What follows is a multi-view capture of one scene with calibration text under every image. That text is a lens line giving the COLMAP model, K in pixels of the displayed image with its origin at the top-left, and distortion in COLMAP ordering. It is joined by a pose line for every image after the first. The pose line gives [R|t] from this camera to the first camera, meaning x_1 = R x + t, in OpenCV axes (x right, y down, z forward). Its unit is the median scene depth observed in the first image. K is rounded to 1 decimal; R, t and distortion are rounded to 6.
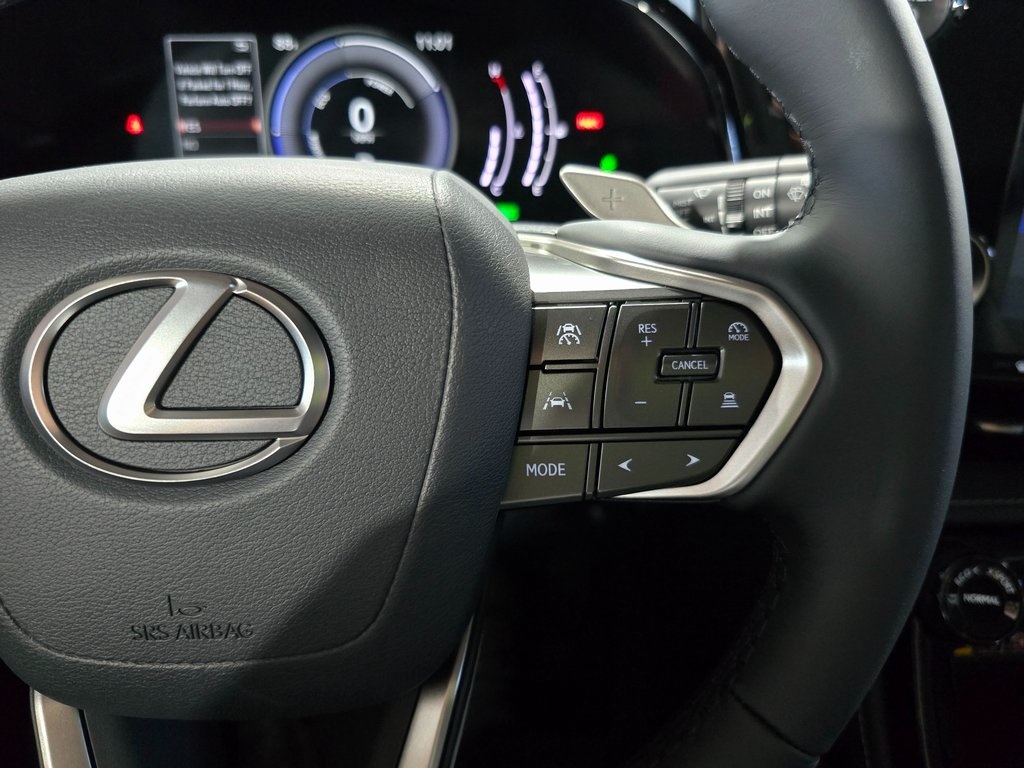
lens RADIAL K [[629.6, 0, 531.7], [0, 629.6, 382.2], [0, 0, 1]] dist [0.000857, -0.001007]
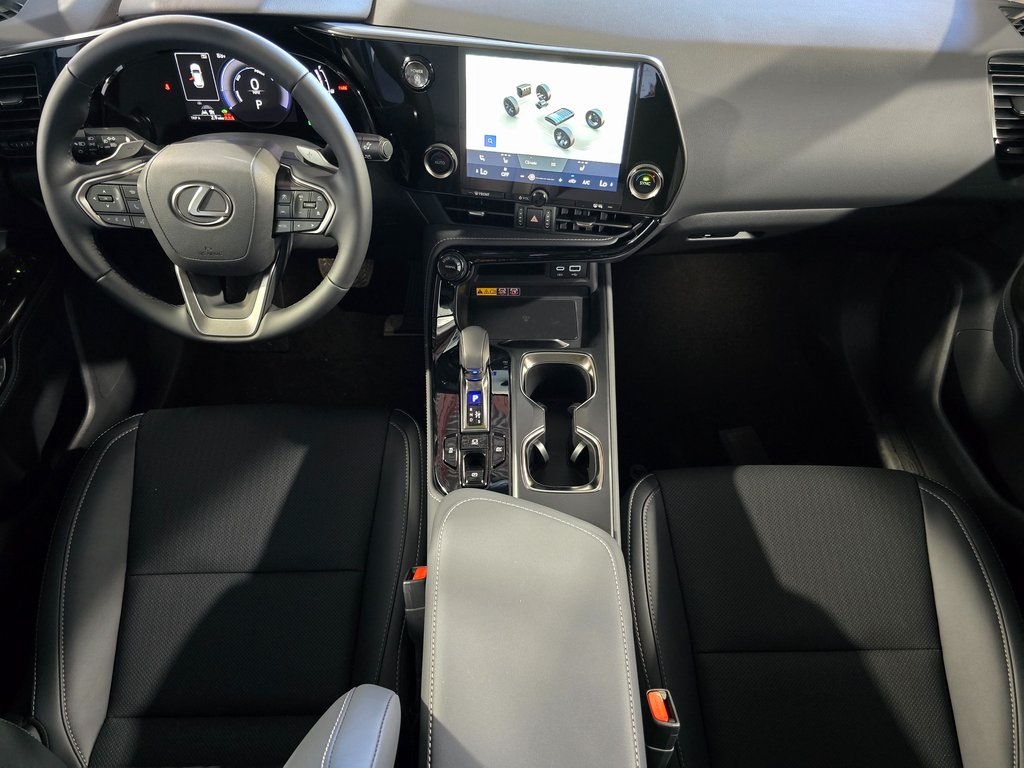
lens RADIAL K [[635.6, 0, 512.0], [0, 635.6, 384.0], [0, 0, 1]] dist [0.041509, -0.057754]
pose [[0.997124, 0.056349, -0.050685, 0.991830], [-0.034496, 0.932892, 0.358502, -0.257857], [0.067485, -0.355722, 0.932152, -1.820591]]
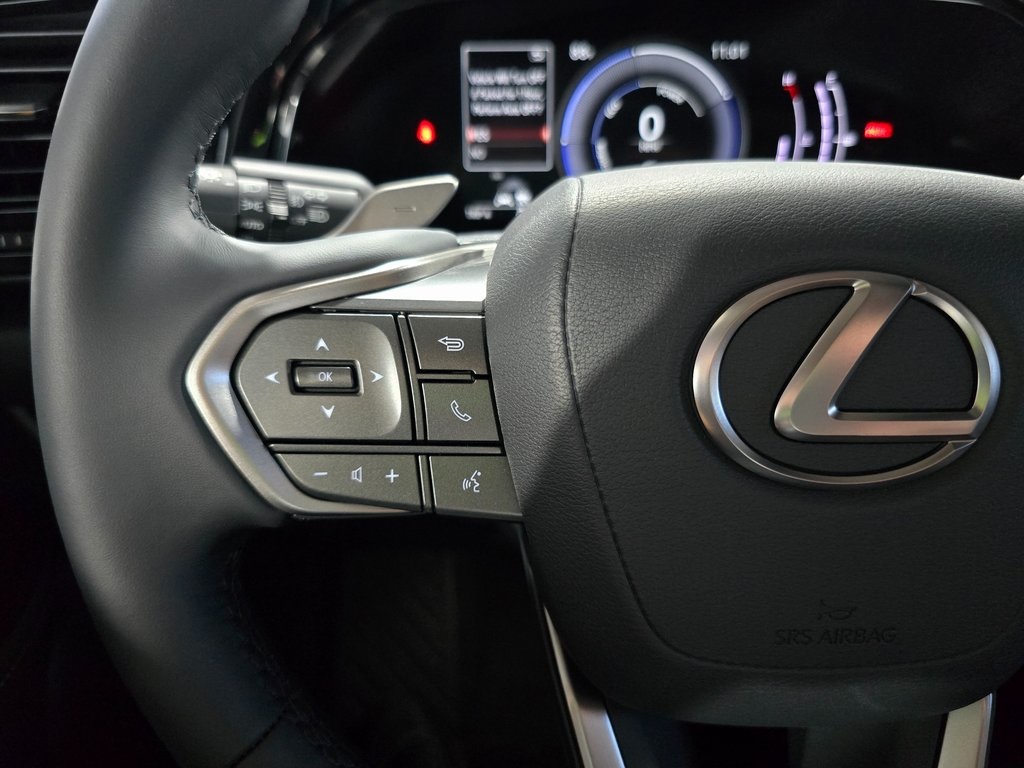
lens RADIAL K [[635.6, 0, 512.0], [0, 635.6, 384.0], [0, 0, 1]] dist [0.041509, -0.057754]
pose [[0.999922, 0.005053, -0.011382, -0.481837], [-0.005270, 0.999804, -0.019101, 0.009456], [0.011283, 0.019159, 0.999753, -0.009972]]
